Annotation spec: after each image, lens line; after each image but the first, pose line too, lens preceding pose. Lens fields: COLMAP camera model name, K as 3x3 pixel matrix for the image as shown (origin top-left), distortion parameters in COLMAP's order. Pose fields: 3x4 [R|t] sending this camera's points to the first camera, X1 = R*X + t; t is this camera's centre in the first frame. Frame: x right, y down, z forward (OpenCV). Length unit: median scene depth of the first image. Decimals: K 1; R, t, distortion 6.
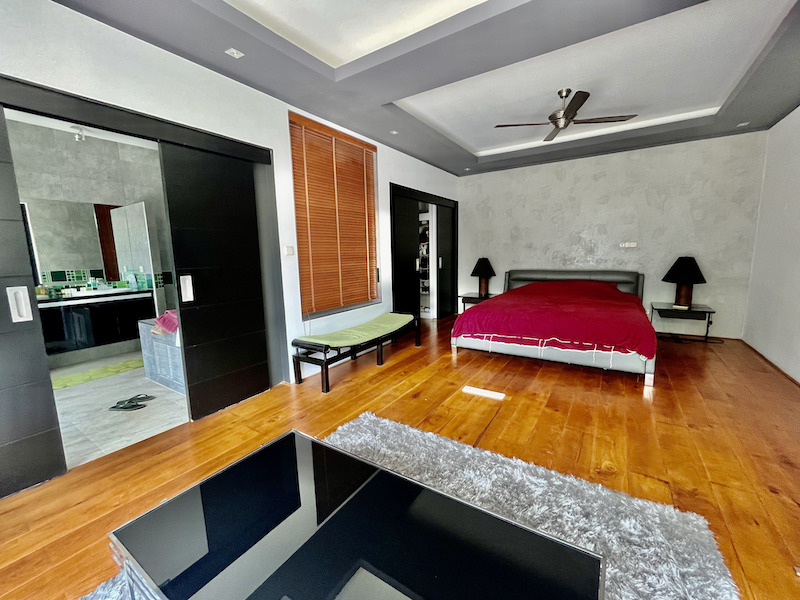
lens RADIAL K [[327.2, 0, 400.6], [0, 327.2, 298.3], [0, 0, 1]] dist [-0.001979, -0.000053]
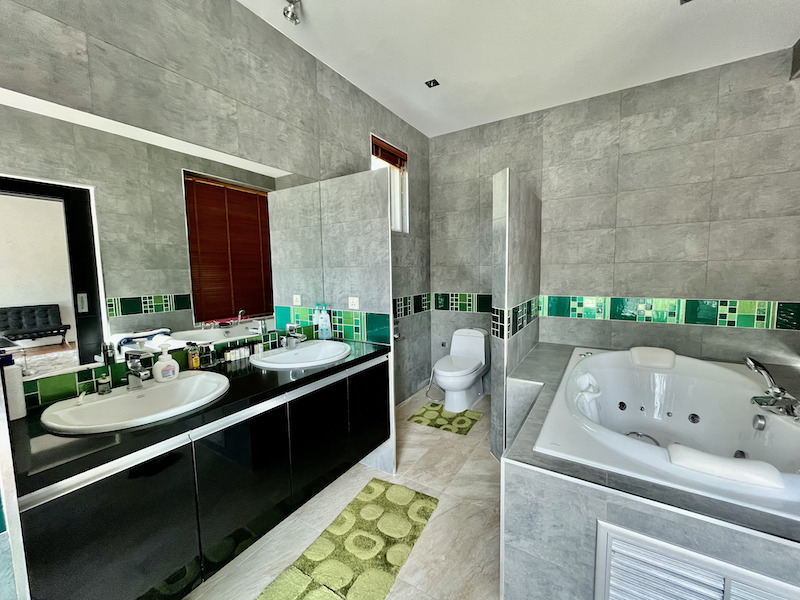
lens RADIAL K [[327.2, 0, 401.0], [0, 327.2, 299.4], [0, 0, 1]] dist [-0.001979, -0.000053]
pose [[0.999861, 0.007327, 0.015003, -0.565906], [-0.006569, 0.998730, -0.049947, -0.054350], [-0.015350, 0.049841, 0.998639, 0.384155]]
